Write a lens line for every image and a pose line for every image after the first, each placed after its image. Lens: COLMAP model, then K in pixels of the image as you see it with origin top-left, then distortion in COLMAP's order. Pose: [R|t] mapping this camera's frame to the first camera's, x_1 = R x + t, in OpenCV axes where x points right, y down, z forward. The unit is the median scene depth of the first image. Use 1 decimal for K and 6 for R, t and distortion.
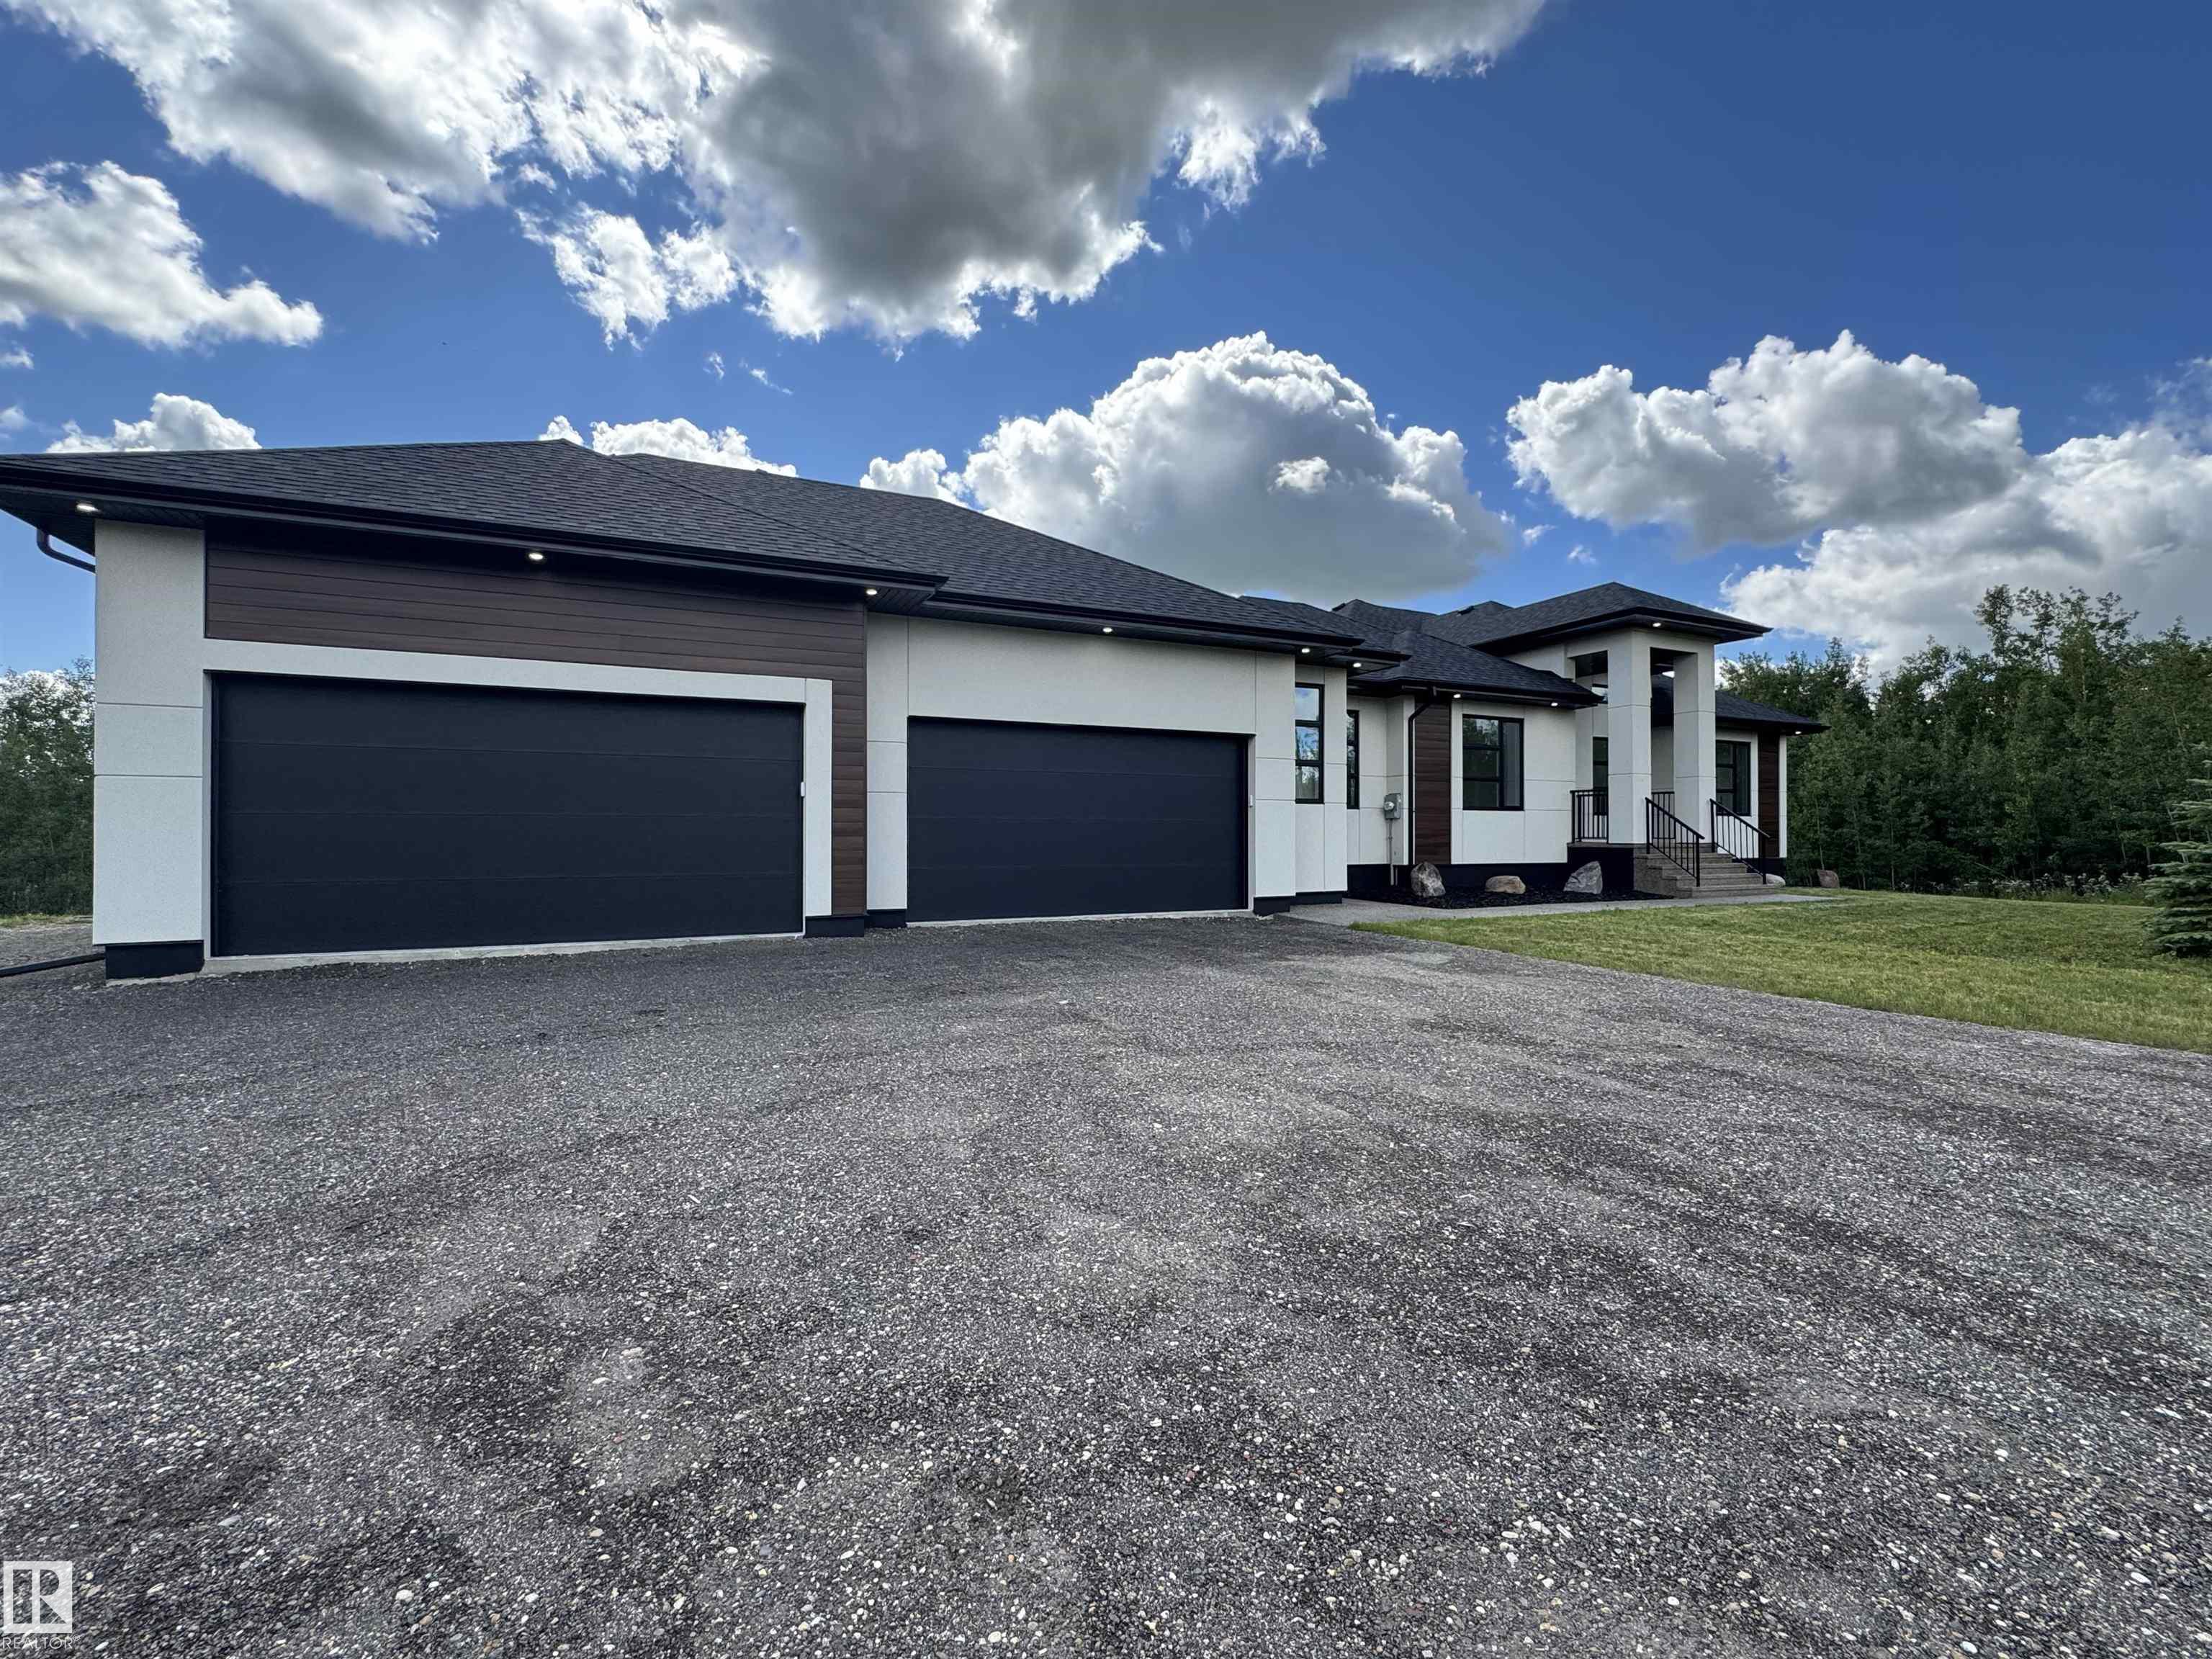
lens RADIAL K [[973.0, 0, 1106.0], [0, 973.0, 829.5], [0, 0, 1]] dist [-0.001779, -0.000102]
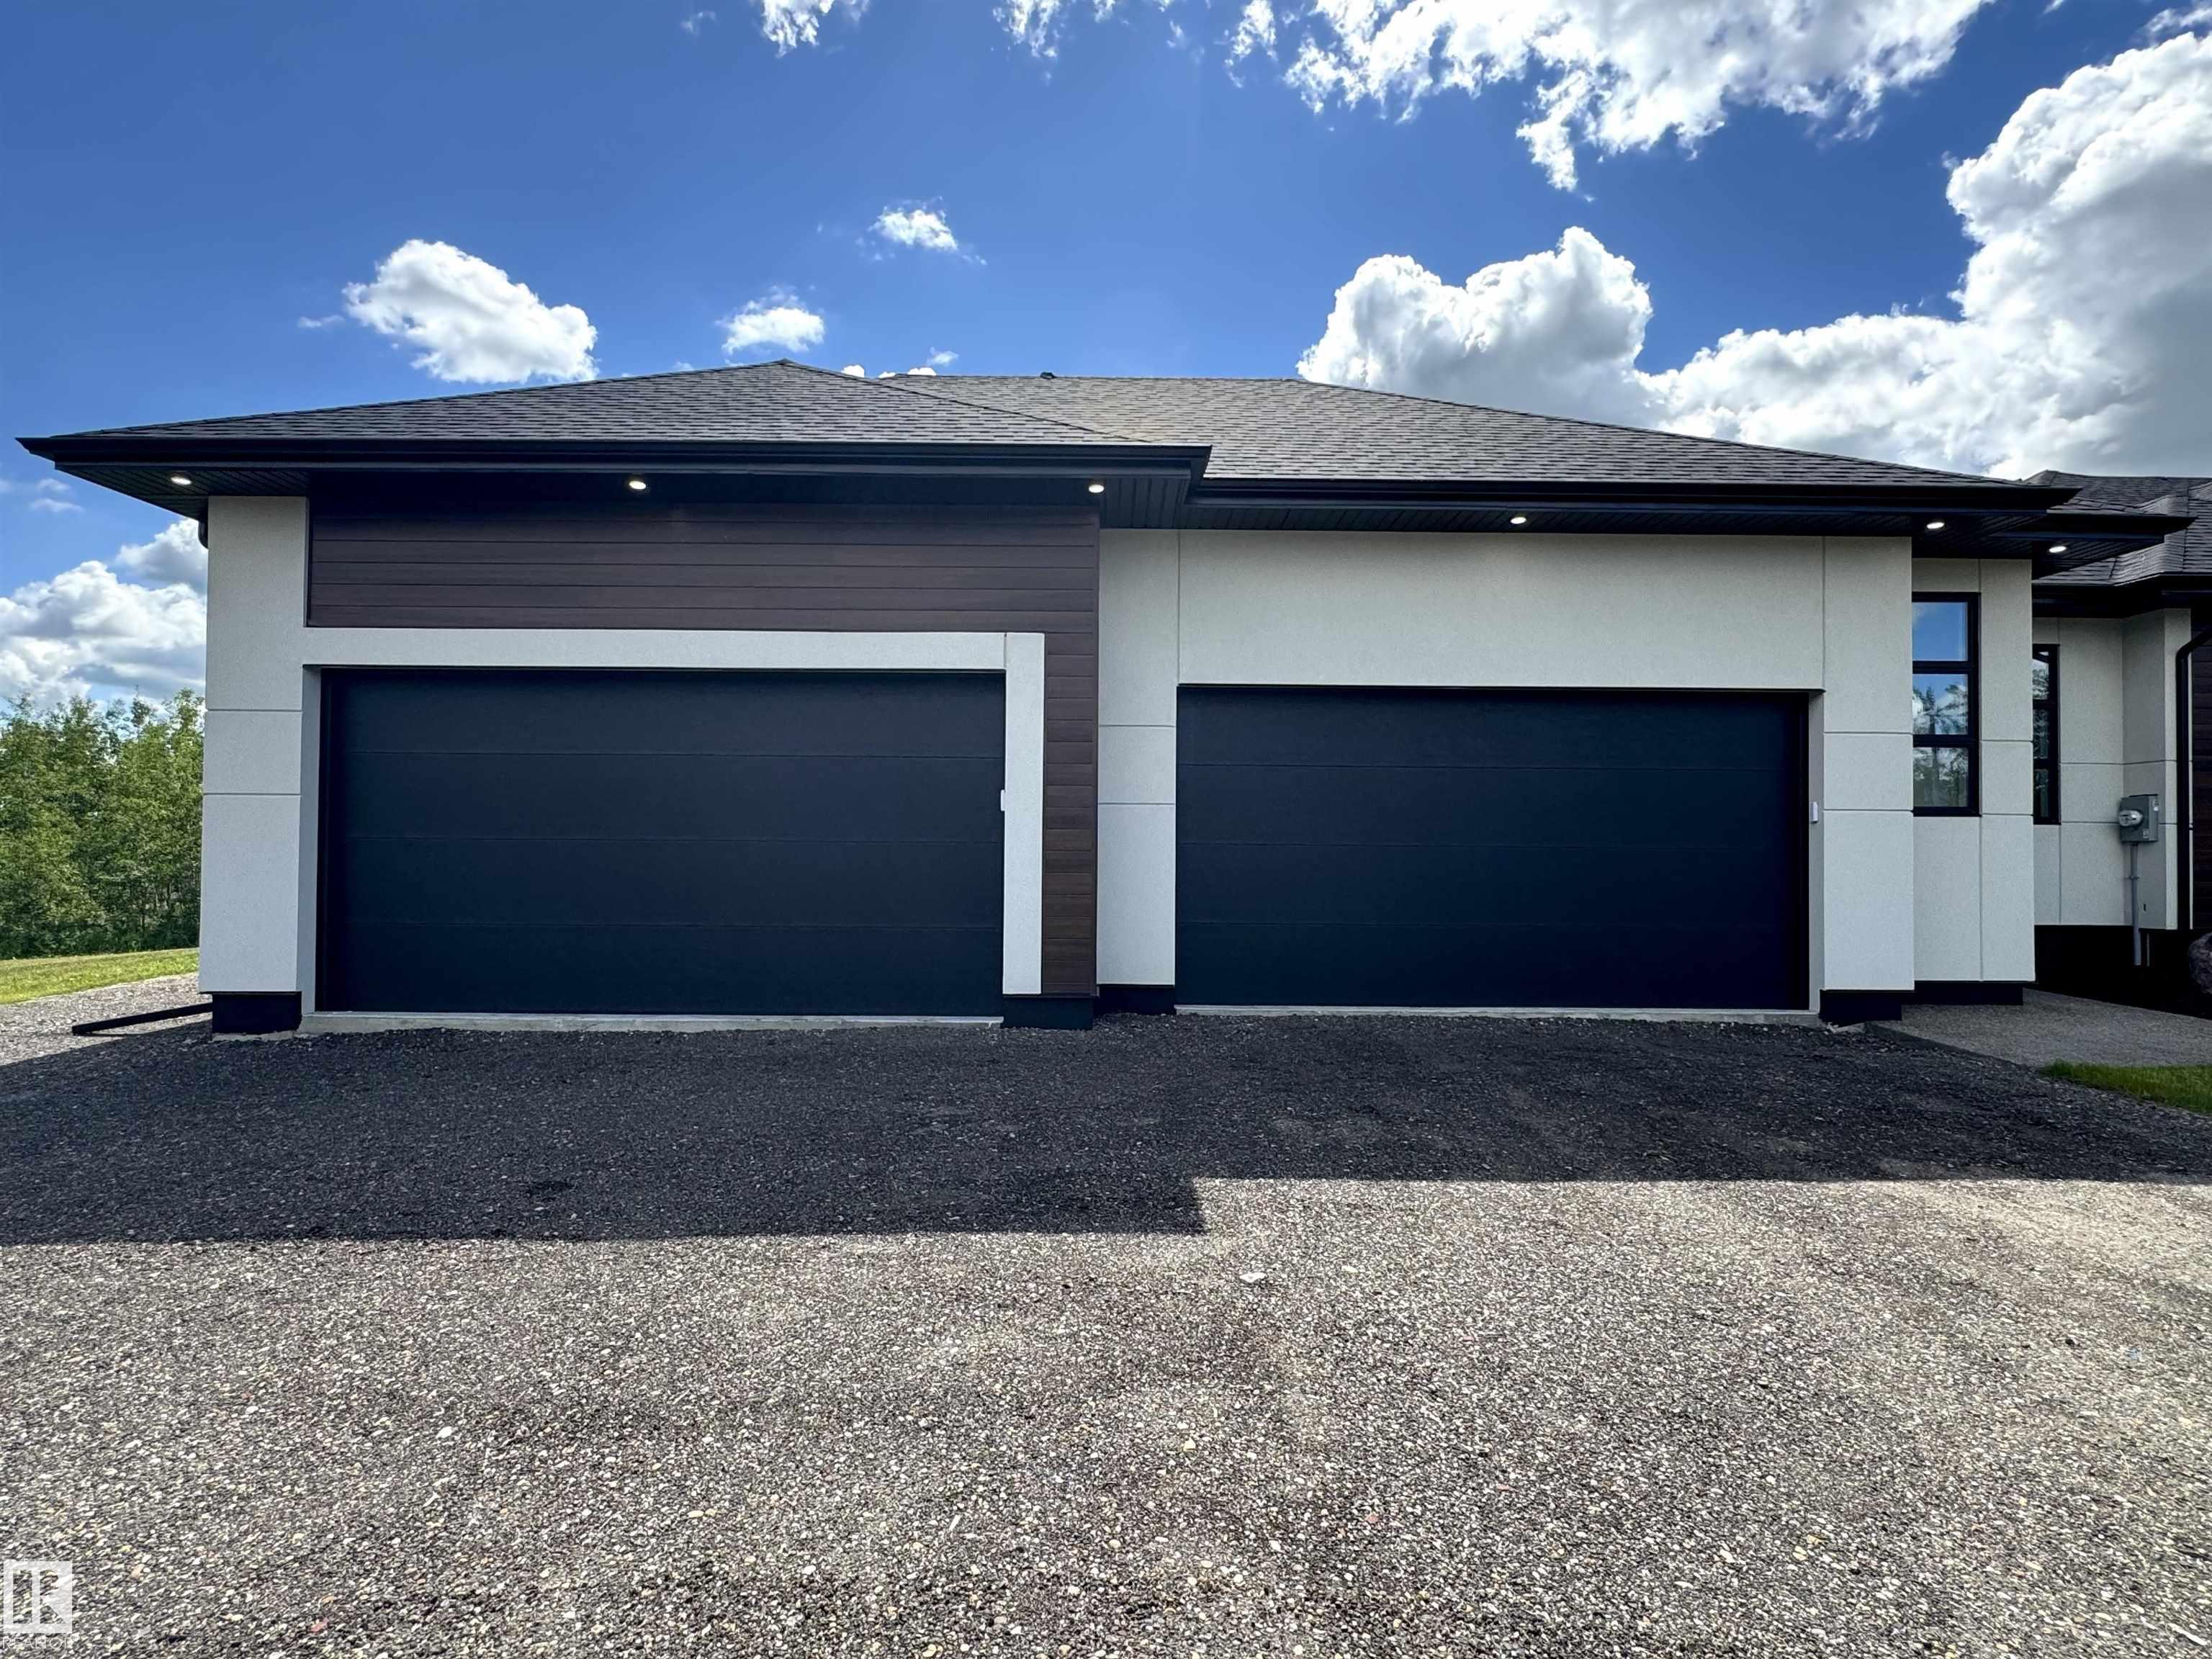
lens RADIAL K [[1138.2, 0, 1106.0], [0, 1138.2, 829.5], [0, 0, 1]] dist [0.001649, -0.011785]
pose [[0.903119, 0.000890, -0.429390, 0.068028], [-0.005556, 0.999938, -0.009614, -0.012077], [0.429355, 0.011068, 0.903068, 0.270666]]
